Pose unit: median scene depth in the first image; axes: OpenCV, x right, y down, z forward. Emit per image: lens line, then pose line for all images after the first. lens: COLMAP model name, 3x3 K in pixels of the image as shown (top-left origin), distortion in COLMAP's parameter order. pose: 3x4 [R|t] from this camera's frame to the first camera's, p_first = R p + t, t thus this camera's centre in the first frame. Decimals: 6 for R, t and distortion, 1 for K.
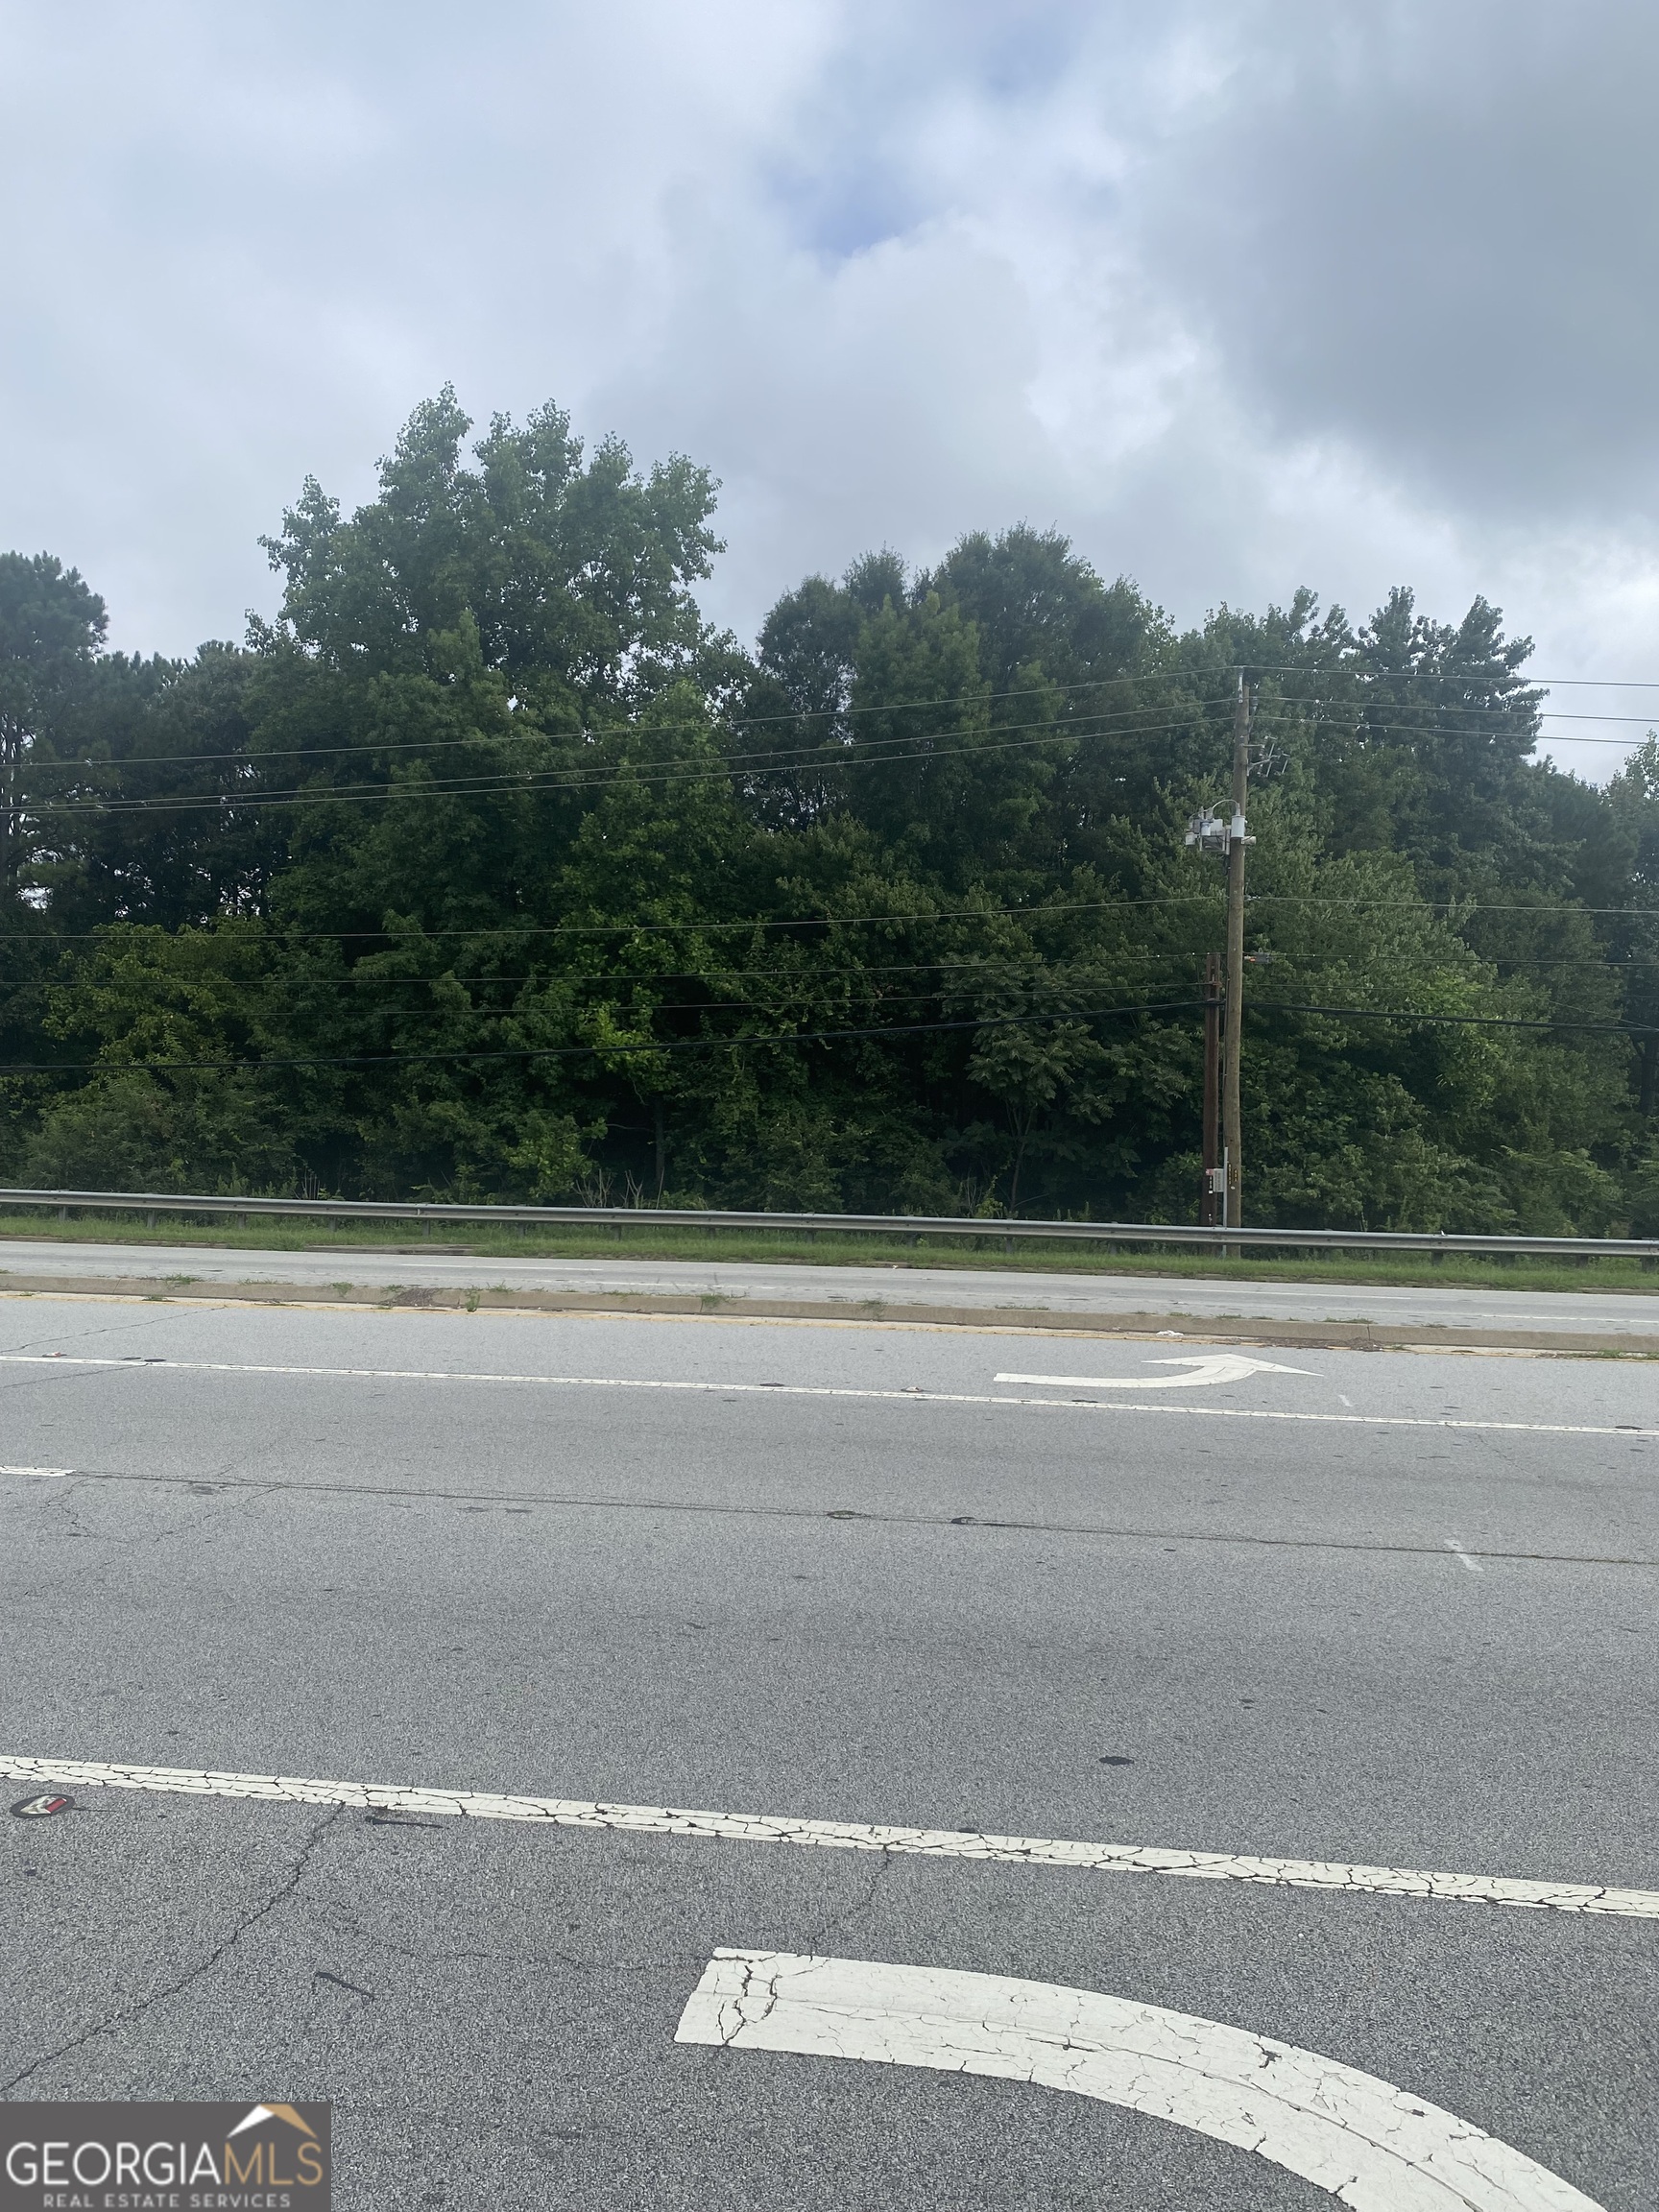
lens RADIAL K [[1552.1, 0, 838.8], [0, 1552.1, 1112.4], [0, 0, 1]] dist [0.082281, -0.080902]
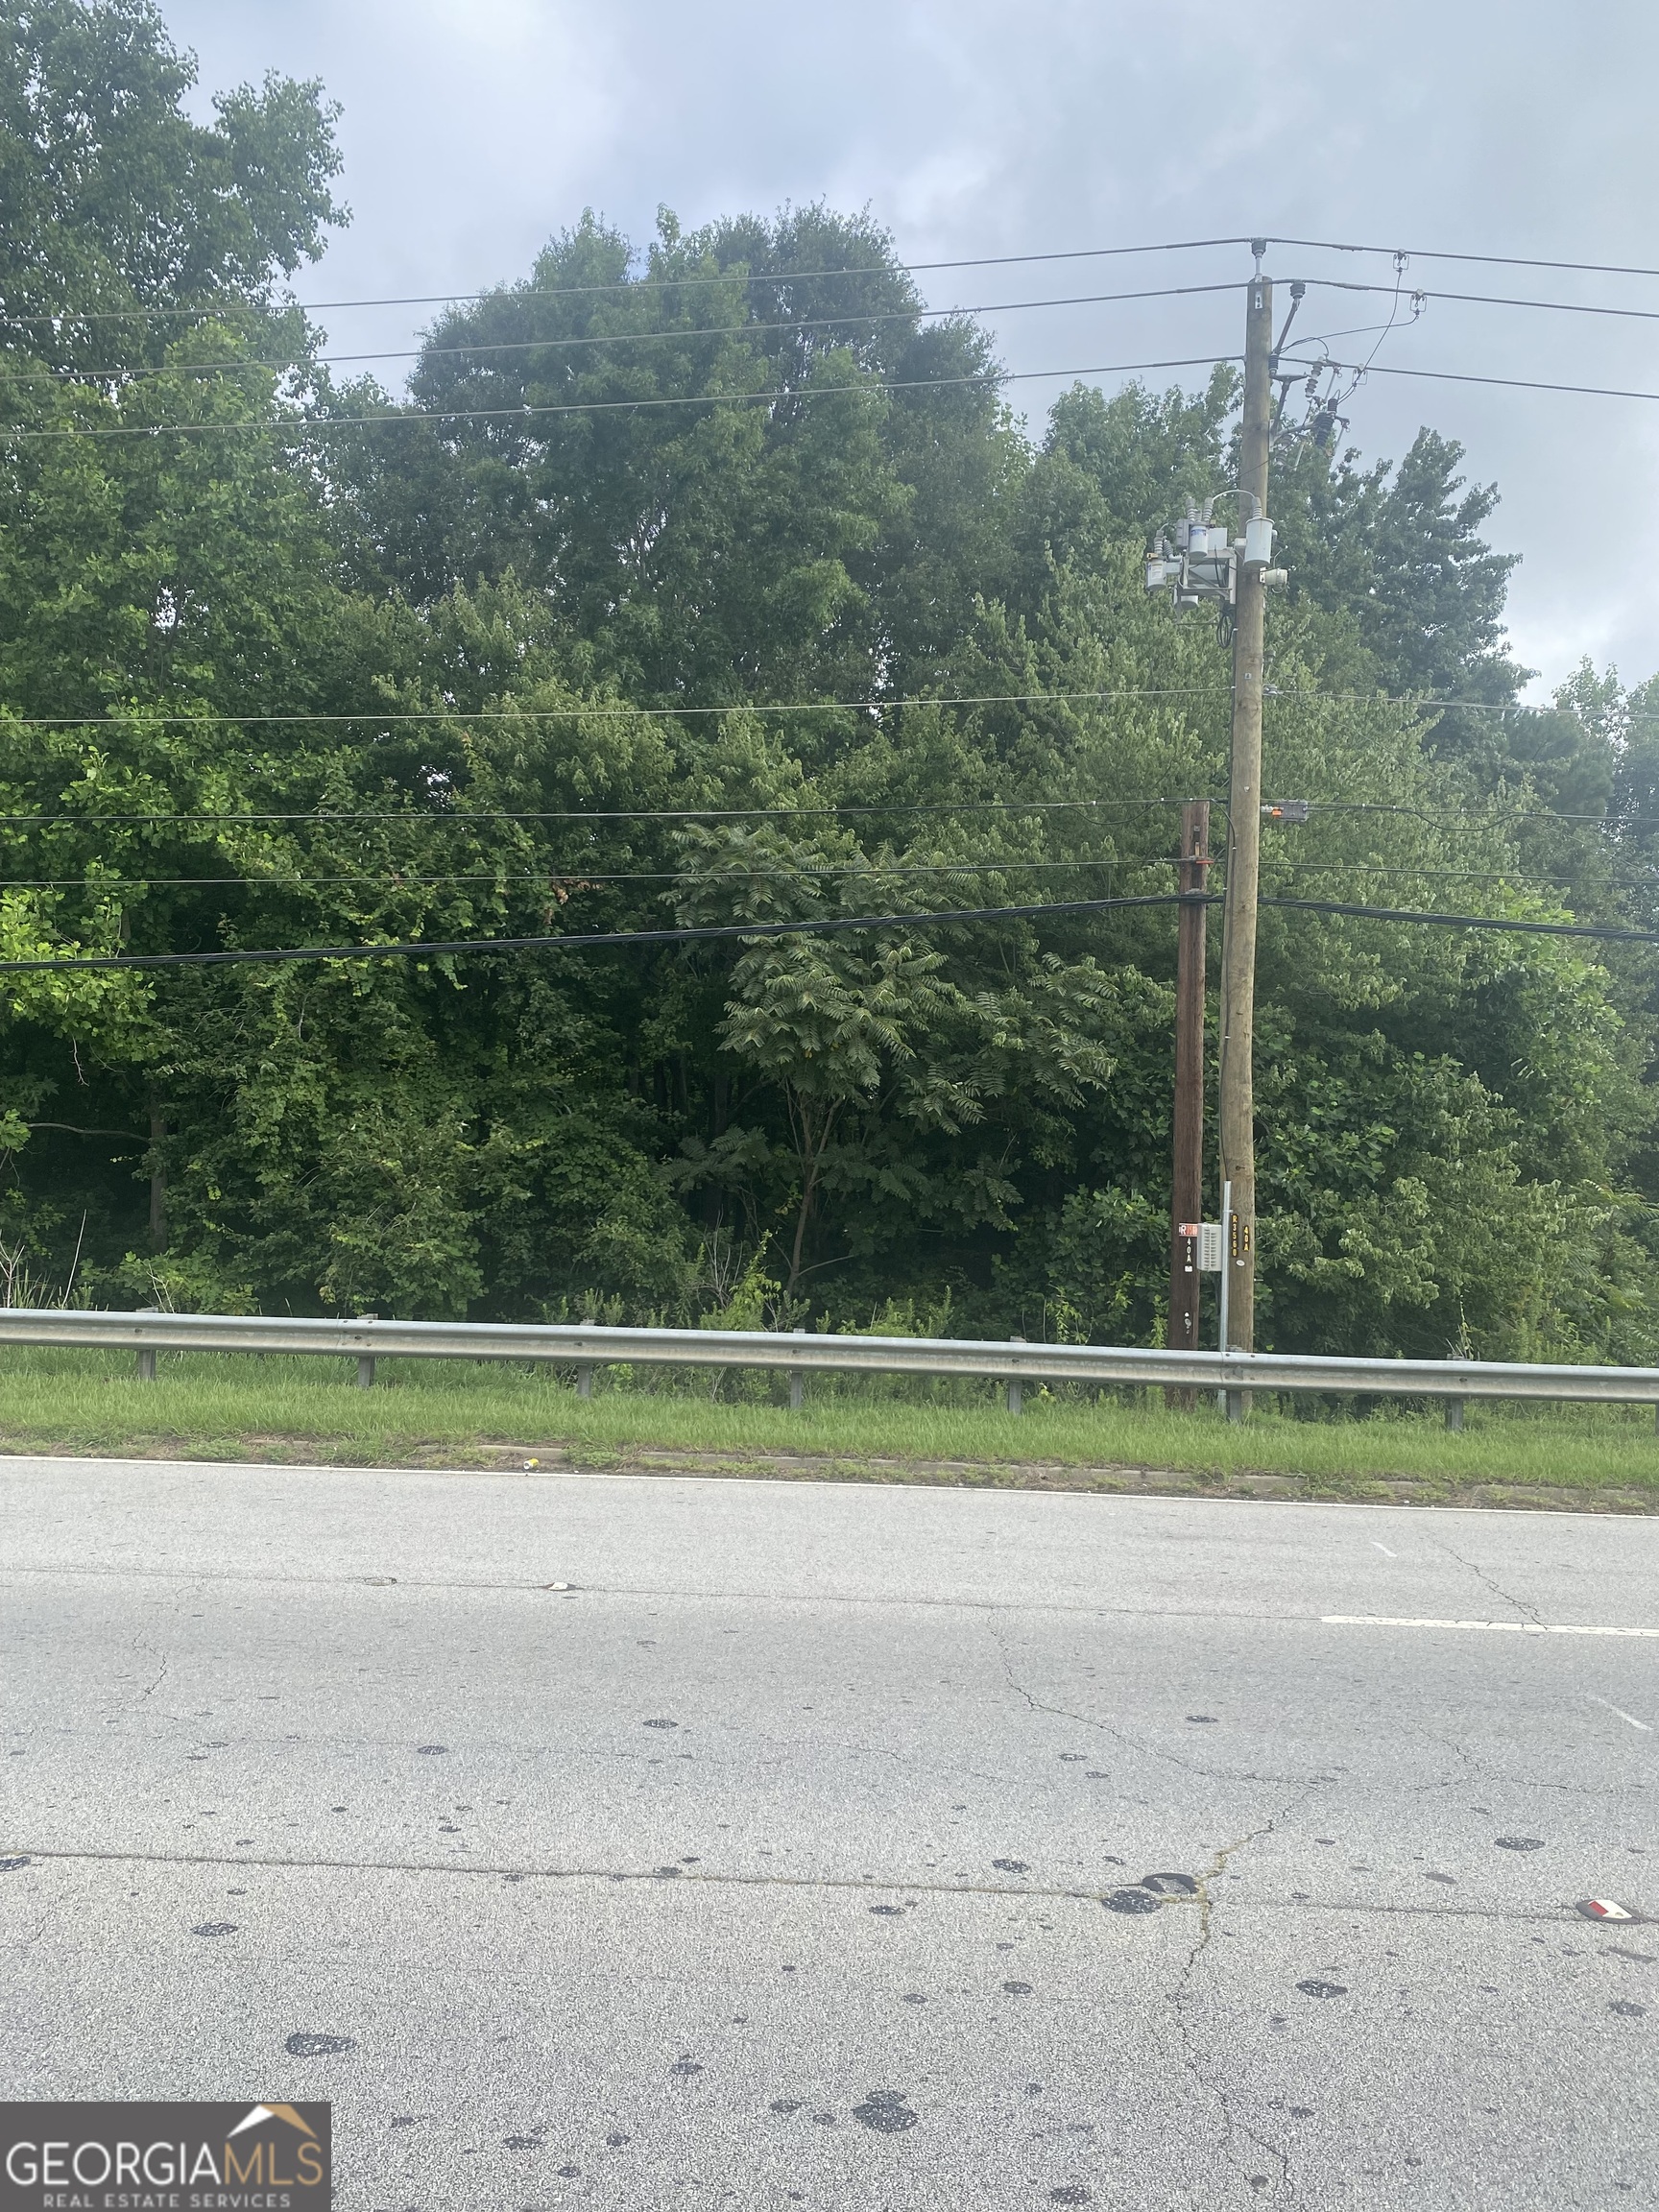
lens RADIAL K [[1552.1, 0, 838.8], [0, 1552.1, 1112.4], [0, 0, 1]] dist [0.082281, -0.080902]
pose [[0.988572, 0.015742, 0.149922, 0.042000], [-0.013841, 0.999810, -0.013711, 0.007573], [-0.150110, 0.011479, 0.988603, 0.444364]]
